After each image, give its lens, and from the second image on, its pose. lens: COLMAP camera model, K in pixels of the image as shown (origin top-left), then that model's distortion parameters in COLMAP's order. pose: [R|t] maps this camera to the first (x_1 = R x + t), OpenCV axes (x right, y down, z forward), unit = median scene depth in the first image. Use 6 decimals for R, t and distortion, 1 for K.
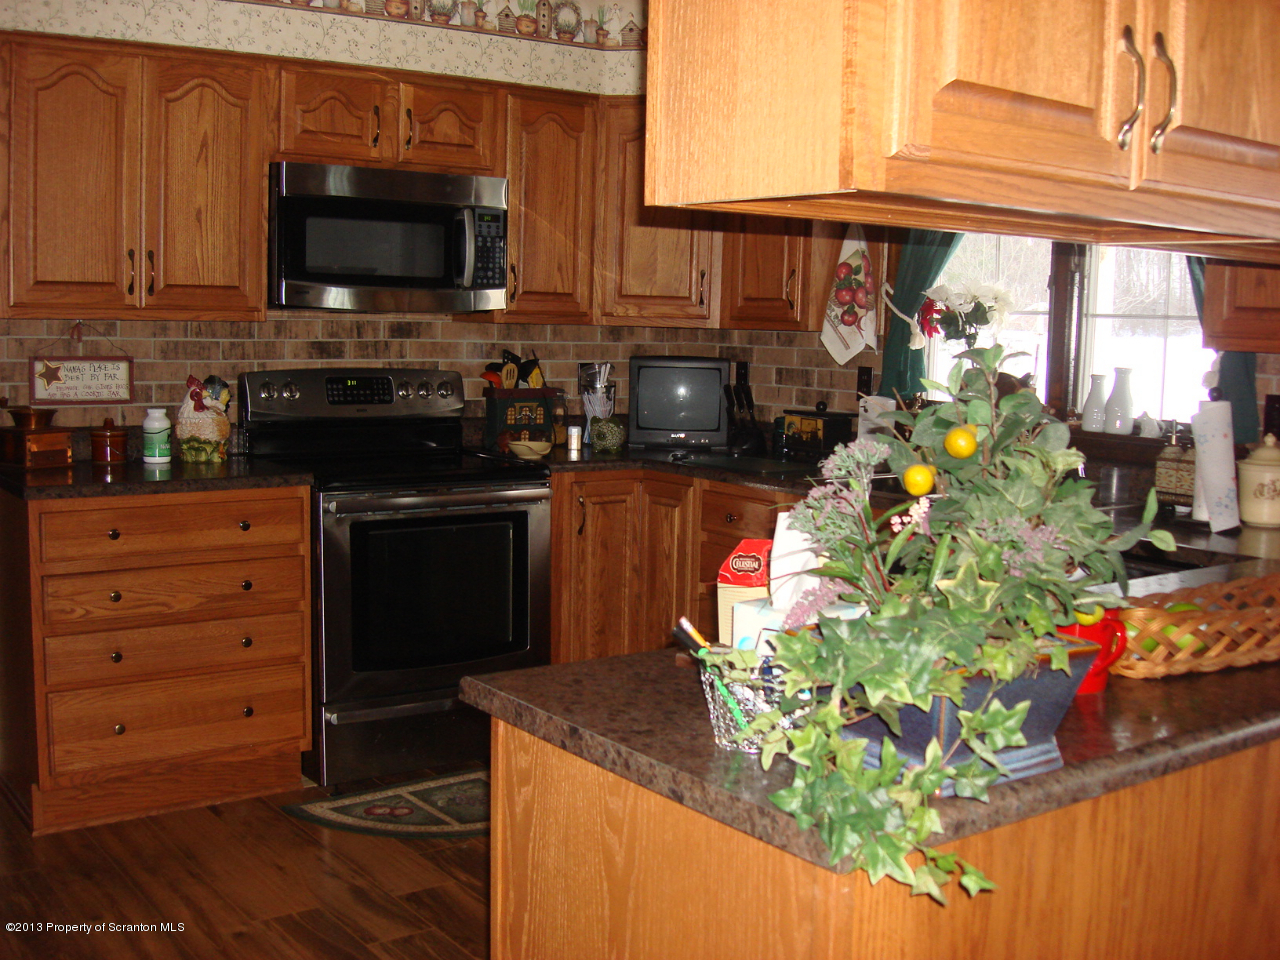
lens RADIAL K [[1425.9, 0, 648.1], [0, 1425.9, 490.9], [0, 0, 1]] dist [-0.138942, 0.000000]
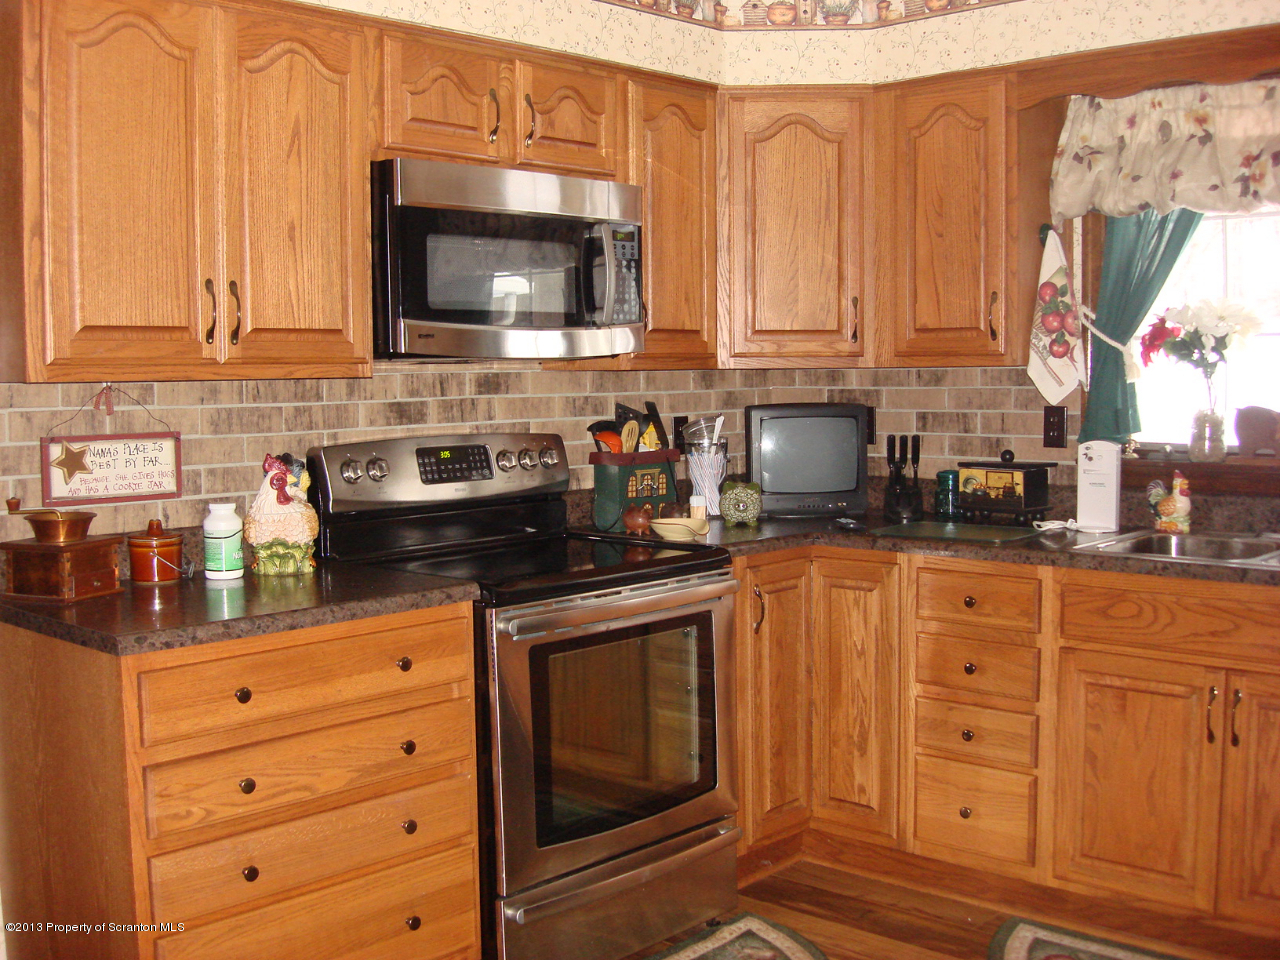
lens RADIAL K [[1425.9, 0, 633.0], [0, 1425.9, 471.8], [0, 0, 1]] dist [-0.138942, 0.000000]
pose [[0.983503, -0.050464, 0.173709, -0.266068], [0.058613, 0.997393, -0.042100, -0.031679], [-0.171132, 0.051587, 0.983897, 0.251819]]
